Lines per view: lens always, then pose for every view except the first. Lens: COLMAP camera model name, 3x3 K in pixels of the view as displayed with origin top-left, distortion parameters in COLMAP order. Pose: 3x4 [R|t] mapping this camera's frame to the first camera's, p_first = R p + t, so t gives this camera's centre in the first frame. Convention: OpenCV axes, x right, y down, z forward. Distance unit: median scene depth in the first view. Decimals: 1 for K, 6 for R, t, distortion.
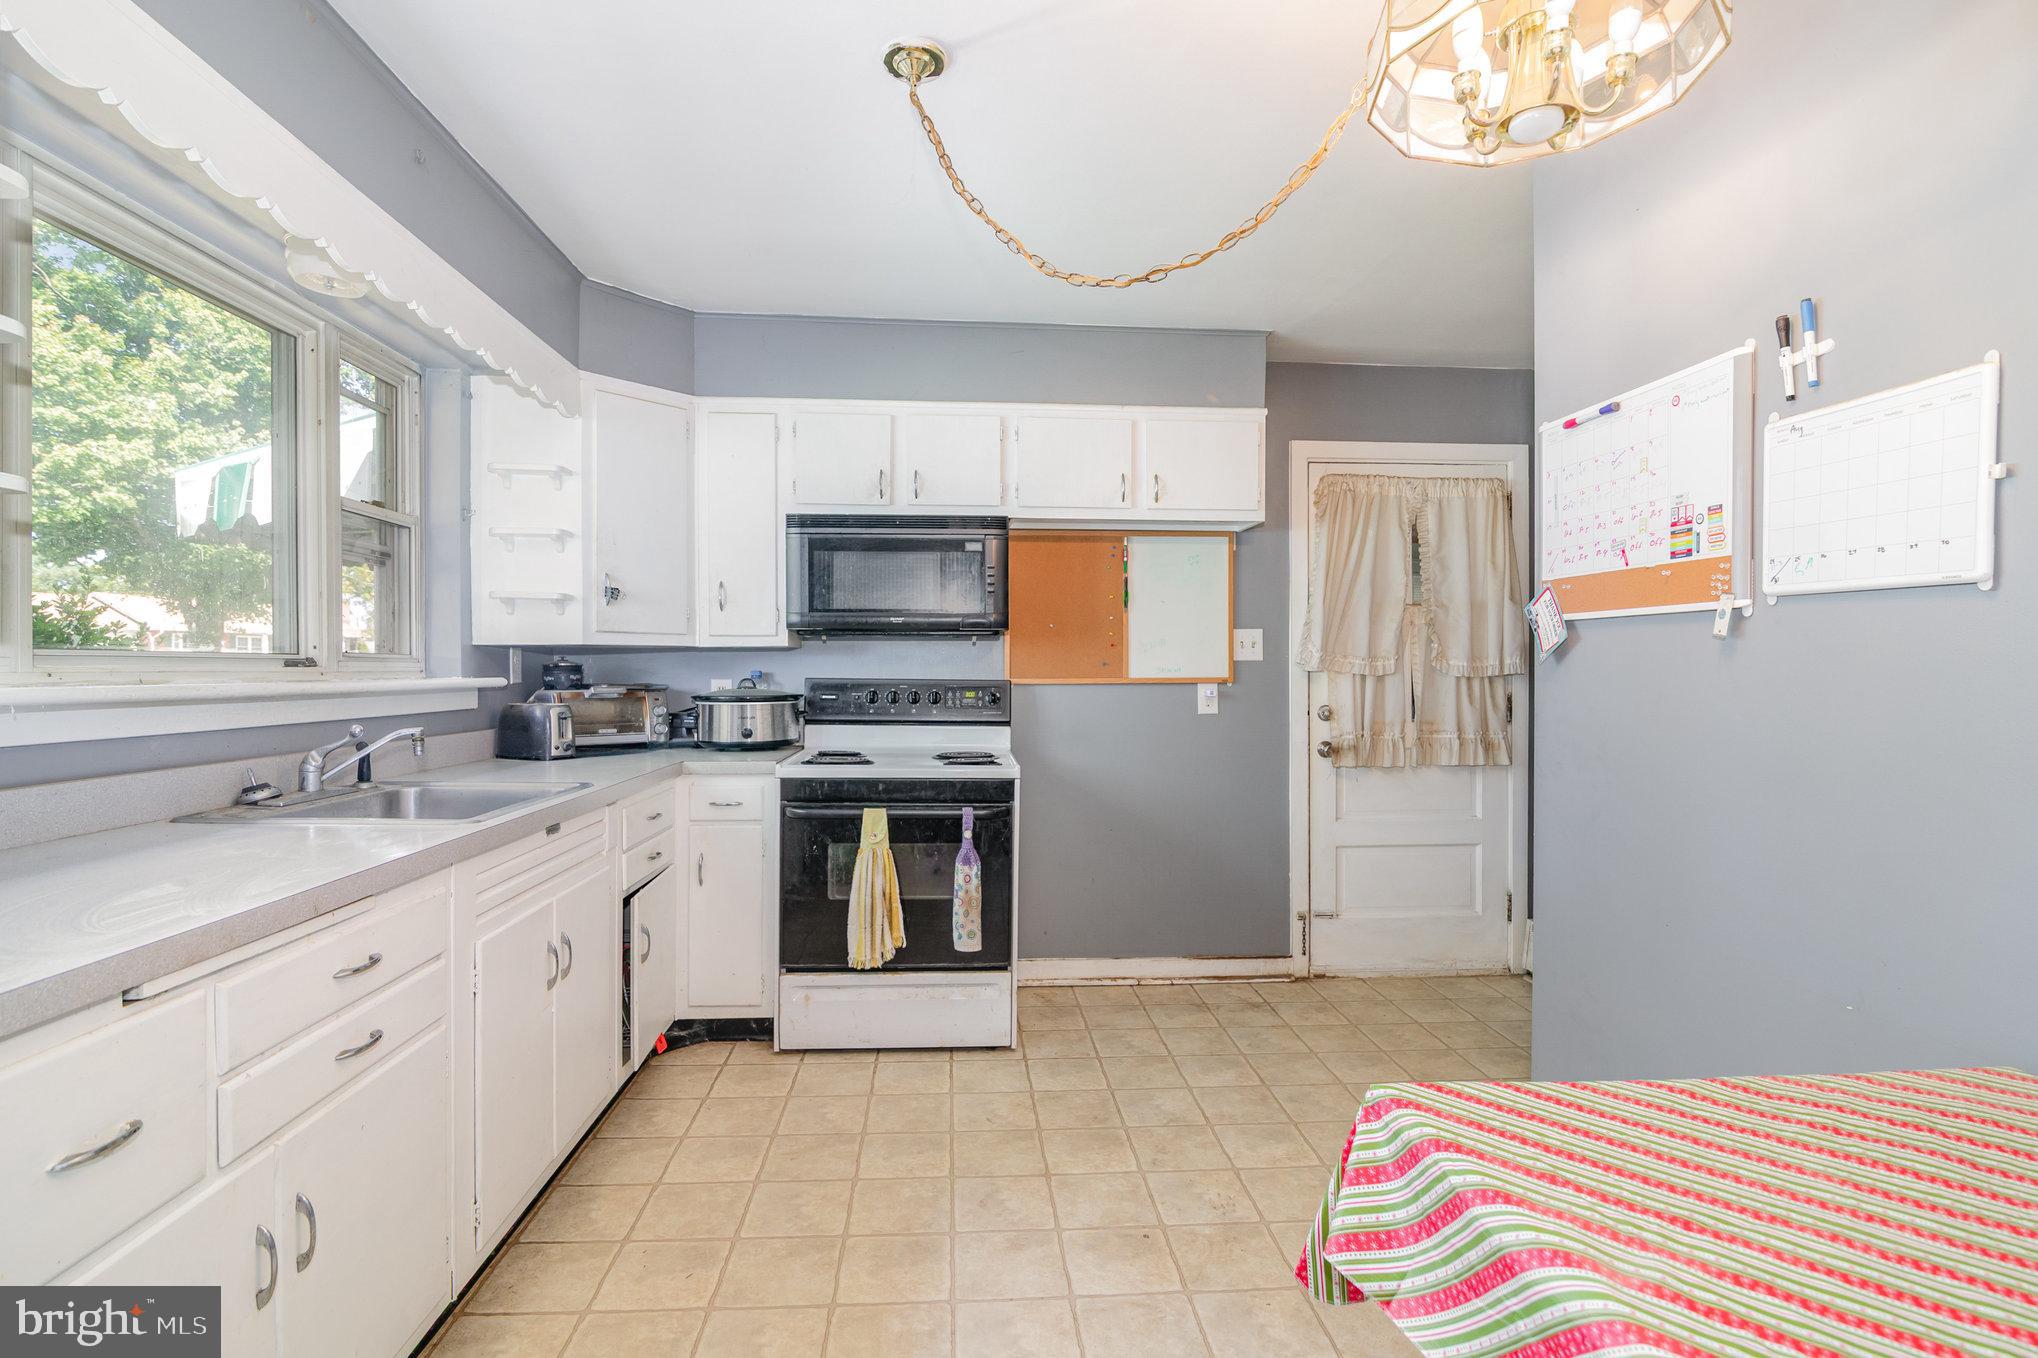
lens RADIAL K [[941.9, 0, 1013.2], [0, 941.9, 673.6], [0, 0, 1]] dist [-0.006120, -0.000533]
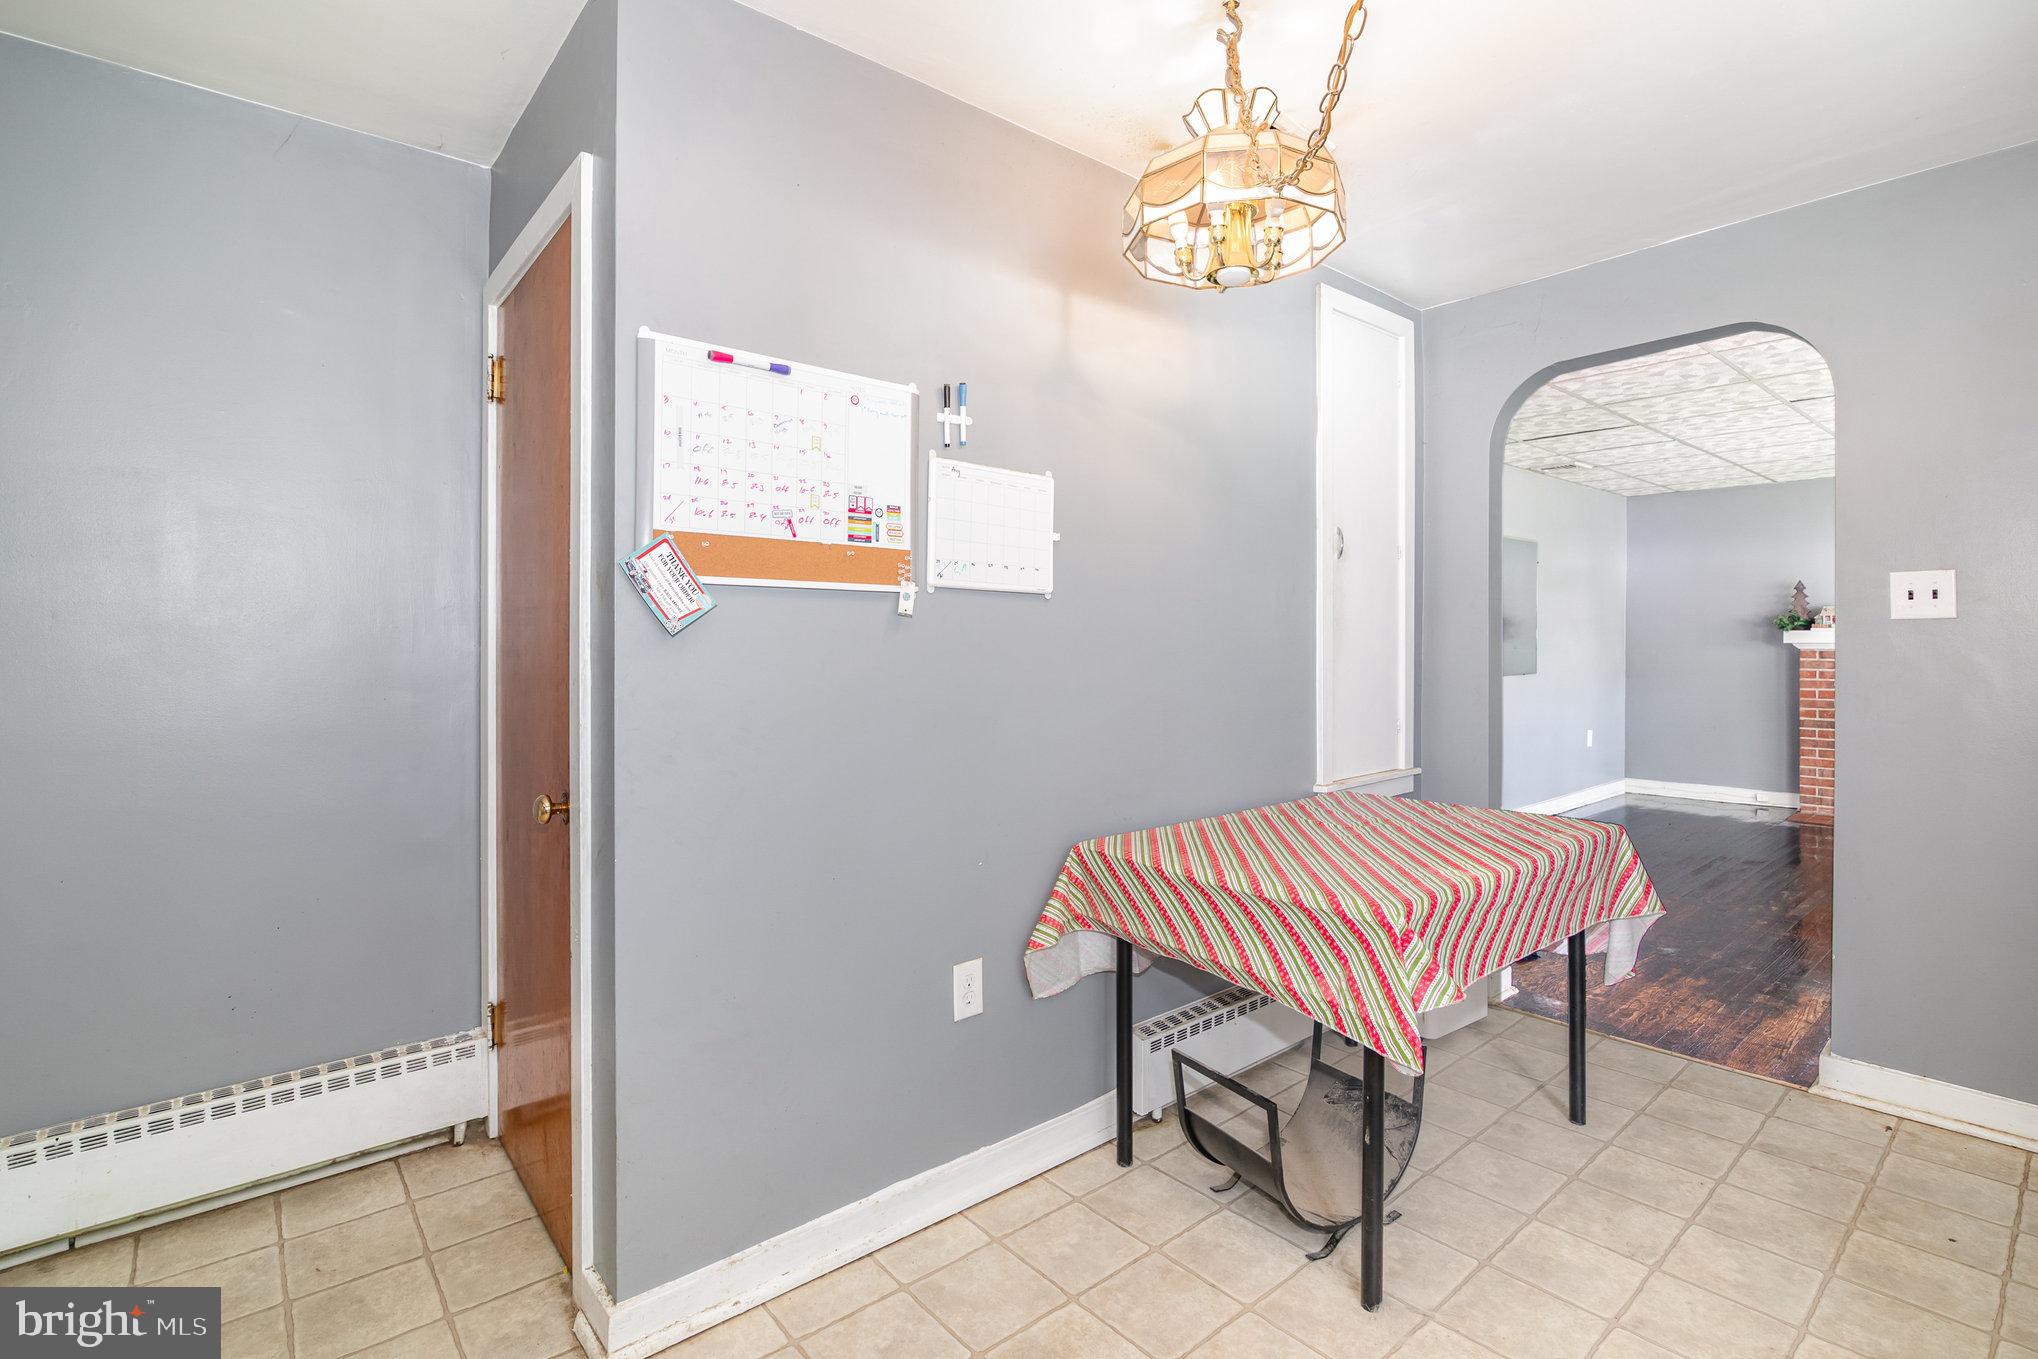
lens RADIAL K [[941.9, 0, 1017.4], [0, 941.9, 643.6], [0, 0, 1]] dist [-0.006120, -0.000533]
pose [[-0.592043, -0.002792, 0.805901, -0.316800], [0.004852, 0.999964, 0.007030, -0.009021], [-0.805891, 0.008072, -0.592008, 1.547175]]
